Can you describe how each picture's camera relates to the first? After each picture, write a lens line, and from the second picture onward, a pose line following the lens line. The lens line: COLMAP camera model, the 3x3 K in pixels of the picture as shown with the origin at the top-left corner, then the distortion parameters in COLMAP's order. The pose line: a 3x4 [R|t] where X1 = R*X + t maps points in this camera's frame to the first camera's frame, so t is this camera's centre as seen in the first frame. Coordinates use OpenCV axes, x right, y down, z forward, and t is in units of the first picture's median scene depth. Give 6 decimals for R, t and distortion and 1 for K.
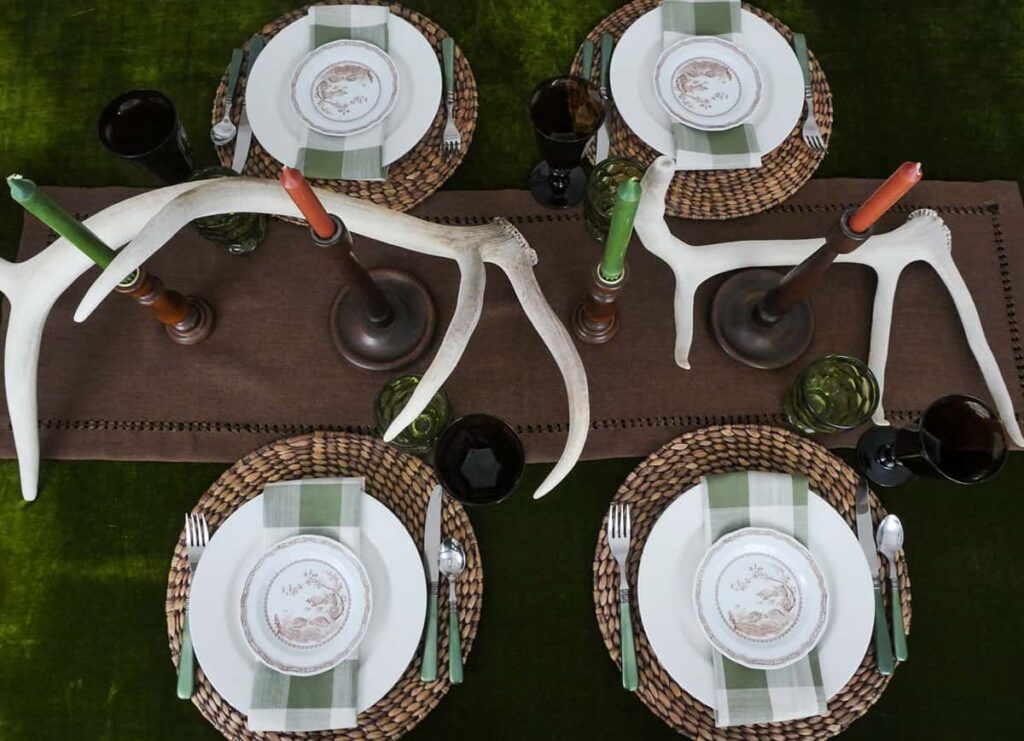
lens RADIAL K [[765.0, 0, 512.0], [0, 765.0, 370.5], [0, 0, 1]] dist [0.000732, 0.002260]
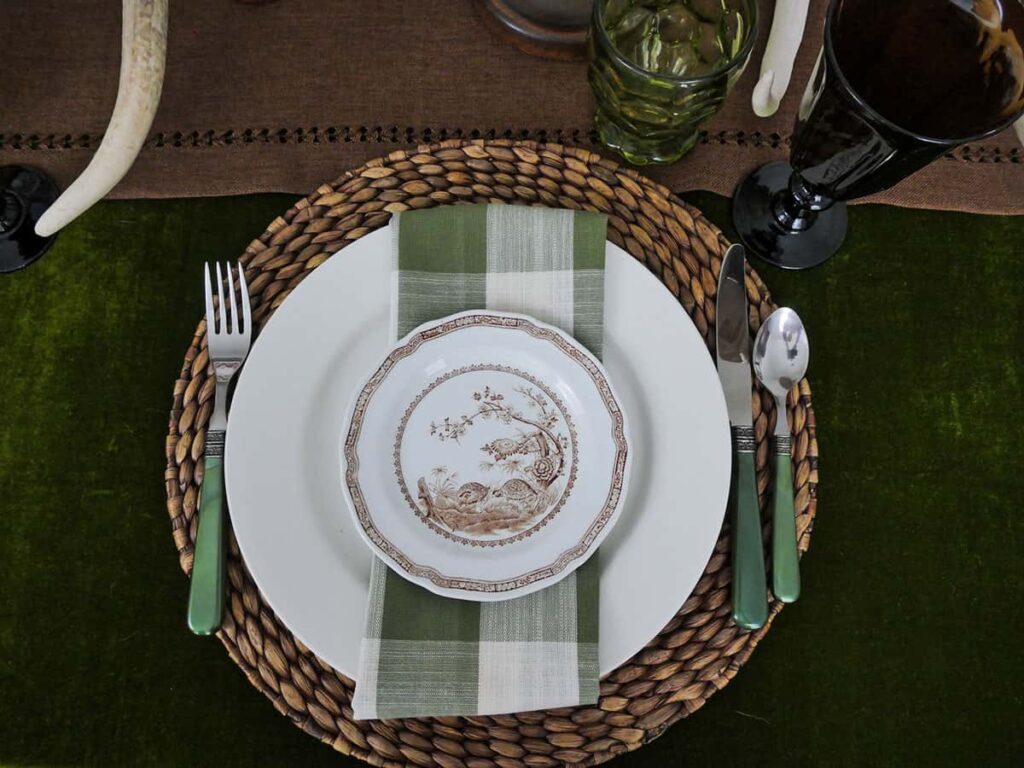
lens RADIAL K [[740.9, 0, 513.9], [0, 740.9, 390.1], [0, 0, 1]] dist [-0.038622, 0.002157]
pose [[0.998723, 0.036864, -0.034537, 0.349063], [-0.036769, 0.999318, 0.003384, 0.251308], [0.034638, -0.002110, 0.999398, 0.536508]]
